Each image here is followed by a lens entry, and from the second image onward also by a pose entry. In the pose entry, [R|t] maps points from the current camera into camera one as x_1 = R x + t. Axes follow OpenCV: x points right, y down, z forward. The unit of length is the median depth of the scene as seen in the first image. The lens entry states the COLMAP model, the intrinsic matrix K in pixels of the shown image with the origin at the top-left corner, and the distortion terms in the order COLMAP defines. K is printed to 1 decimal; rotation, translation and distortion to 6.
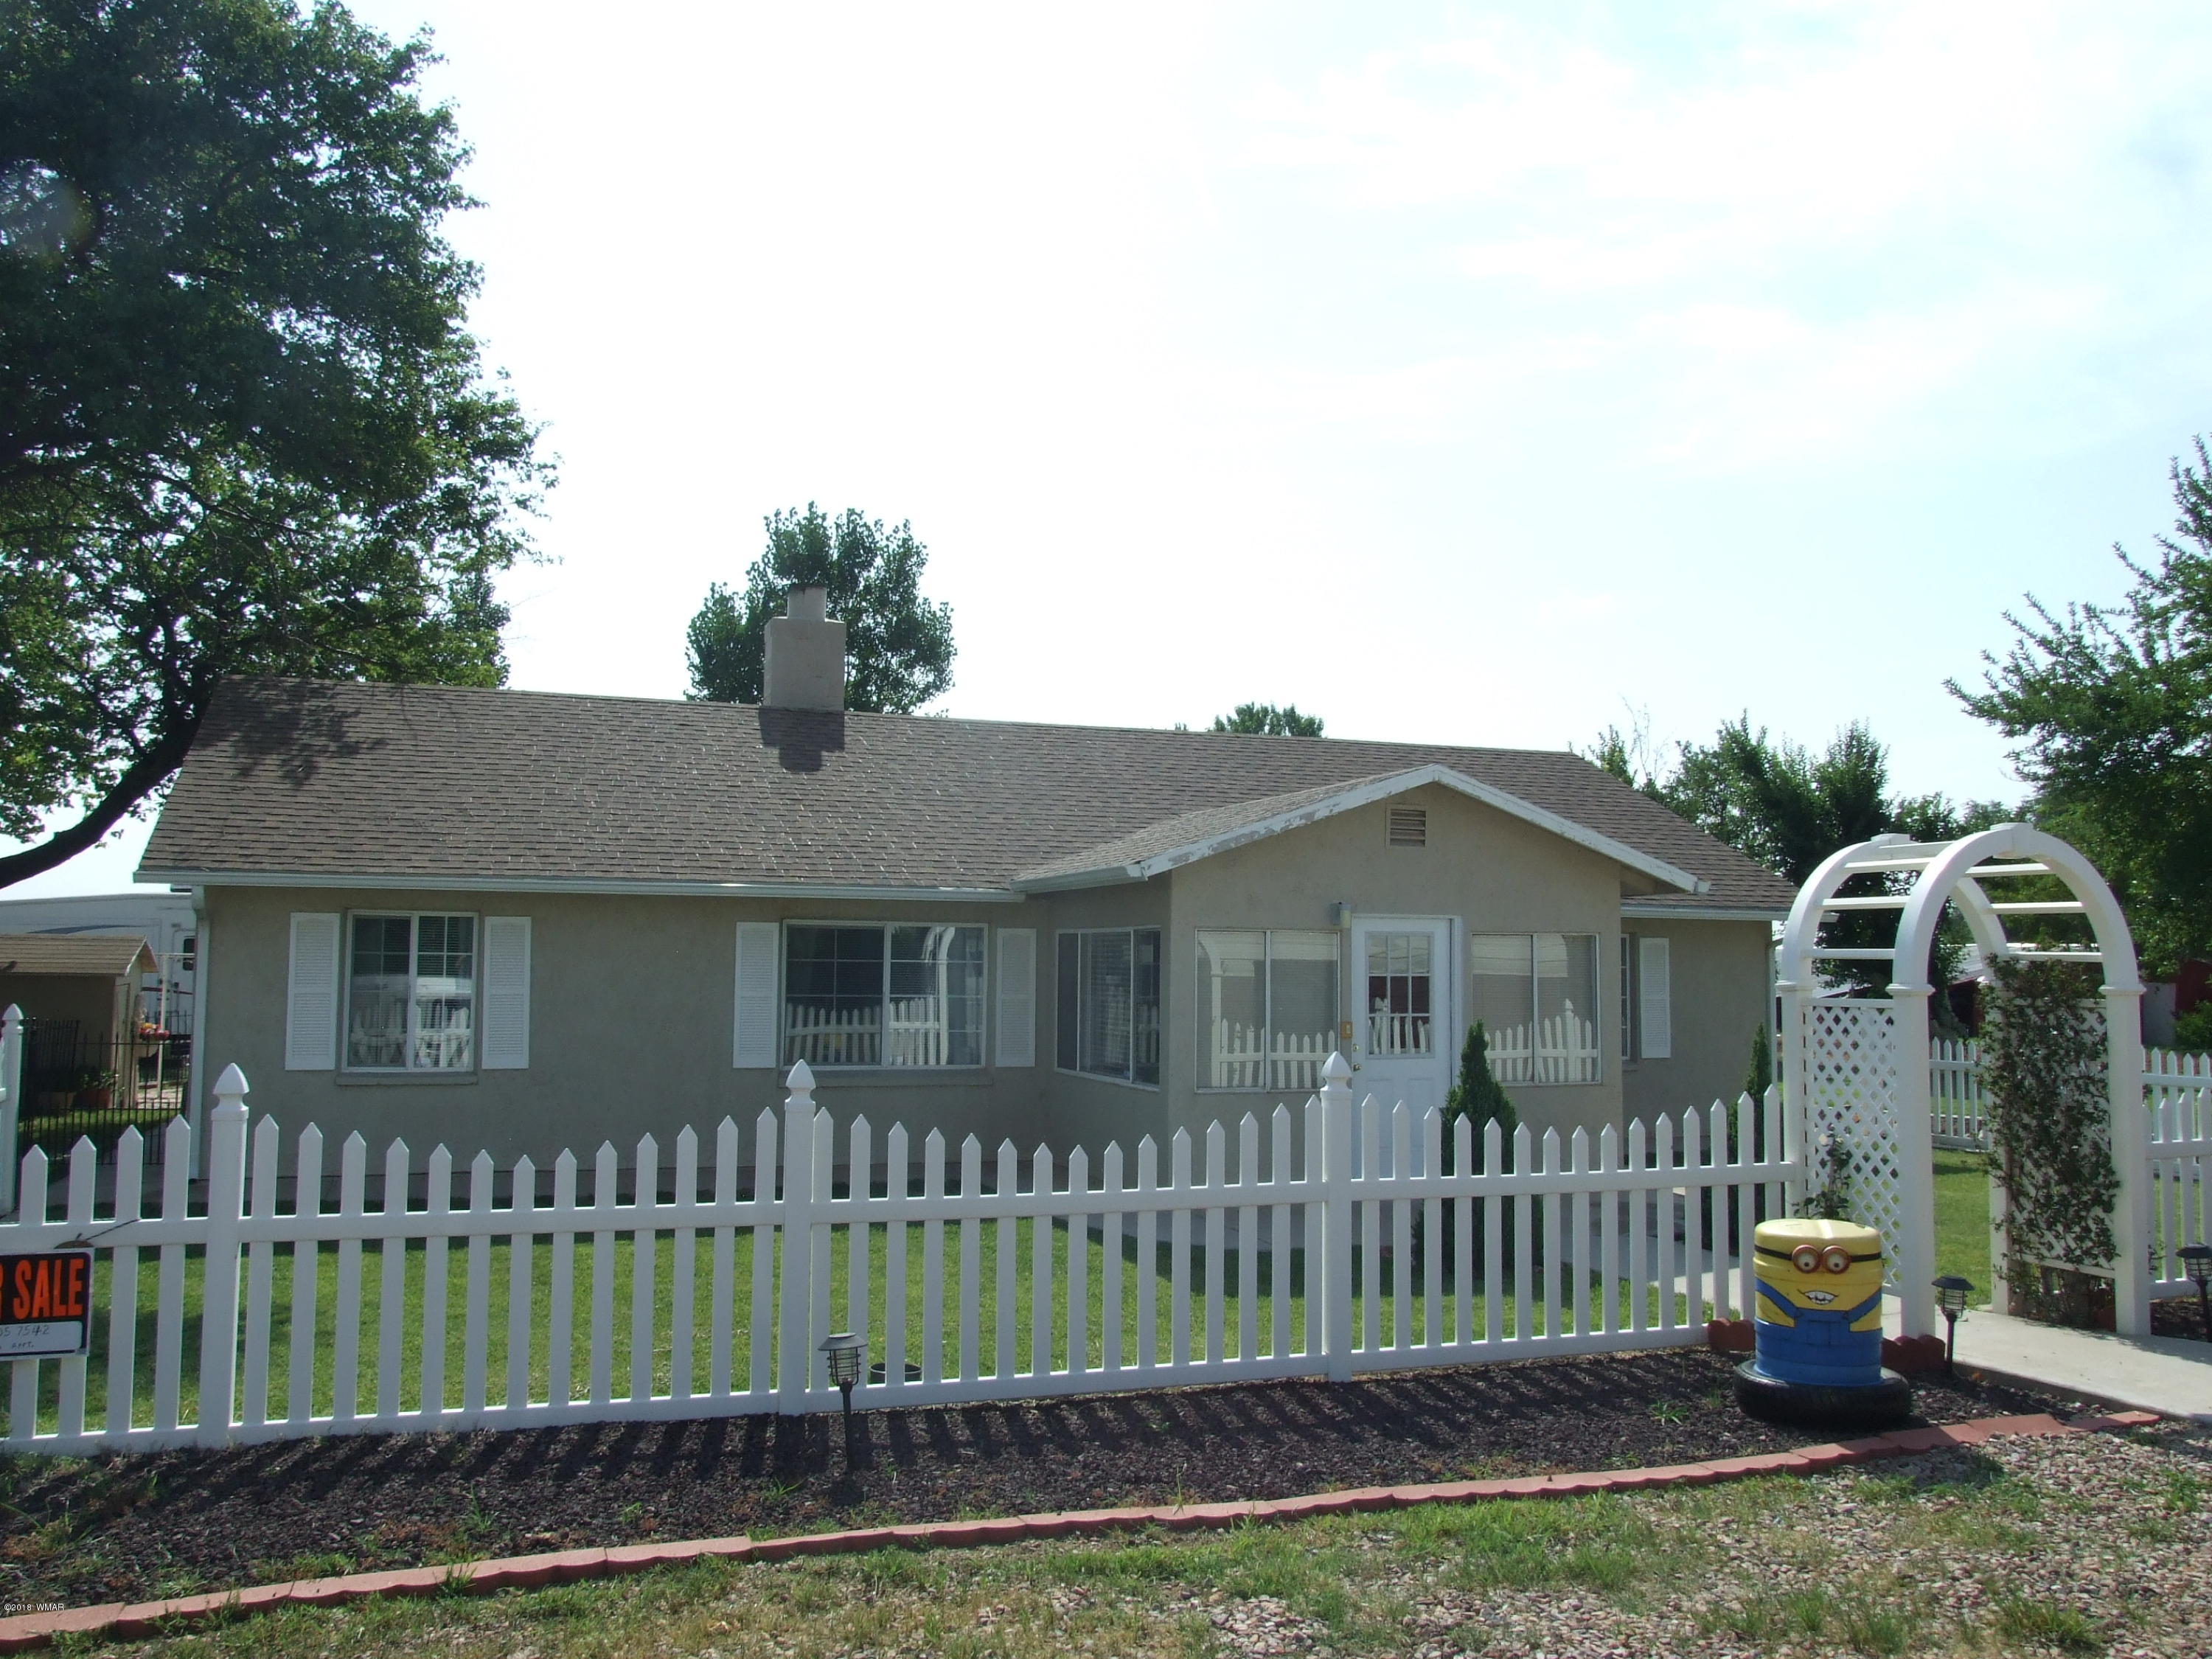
lens RADIAL K [[1767.1, 0, 1112.7], [0, 1767.1, 840.3], [0, 0, 1]] dist [-0.054316, 0.055052]
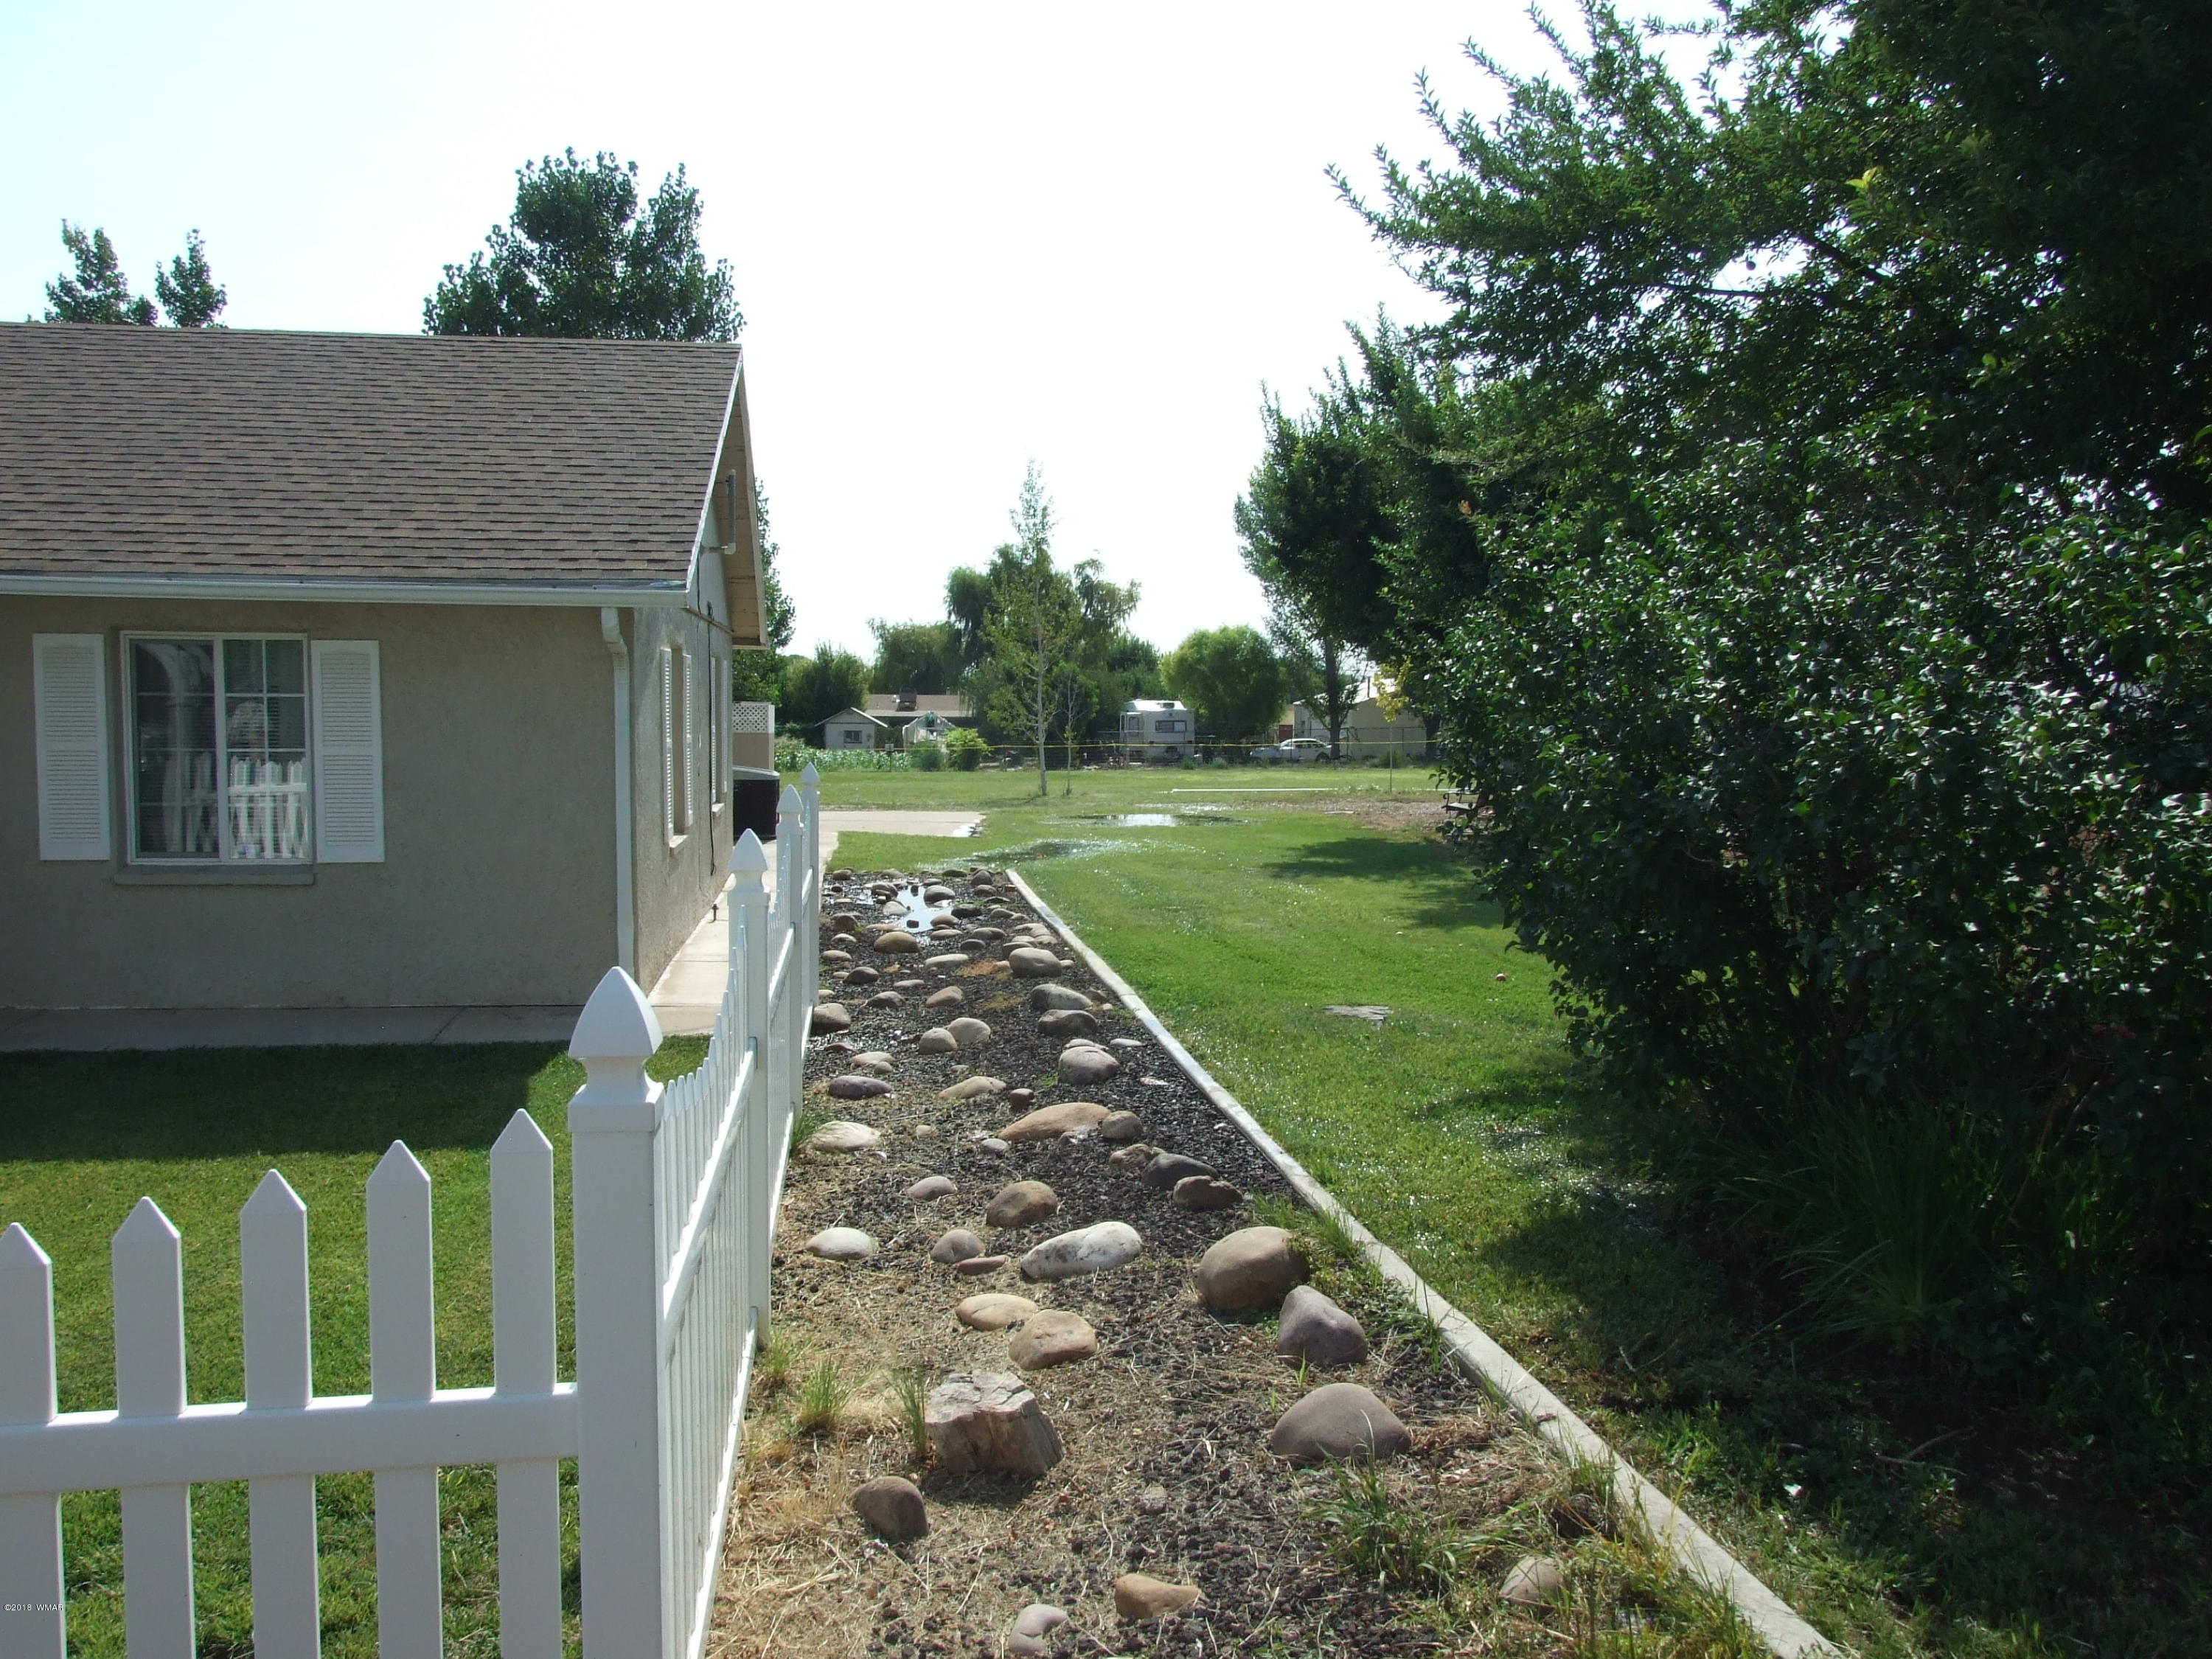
lens RADIAL K [[1767.1, 0, 1095.2], [0, 1767.1, 834.3], [0, 0, 1]] dist [-0.054316, 0.055052]
pose [[0.976248, 0.018717, -0.215846, 0.269854], [0.012366, 0.989823, 0.141764, 0.017163], [0.216303, -0.141066, 0.966081, 0.218483]]
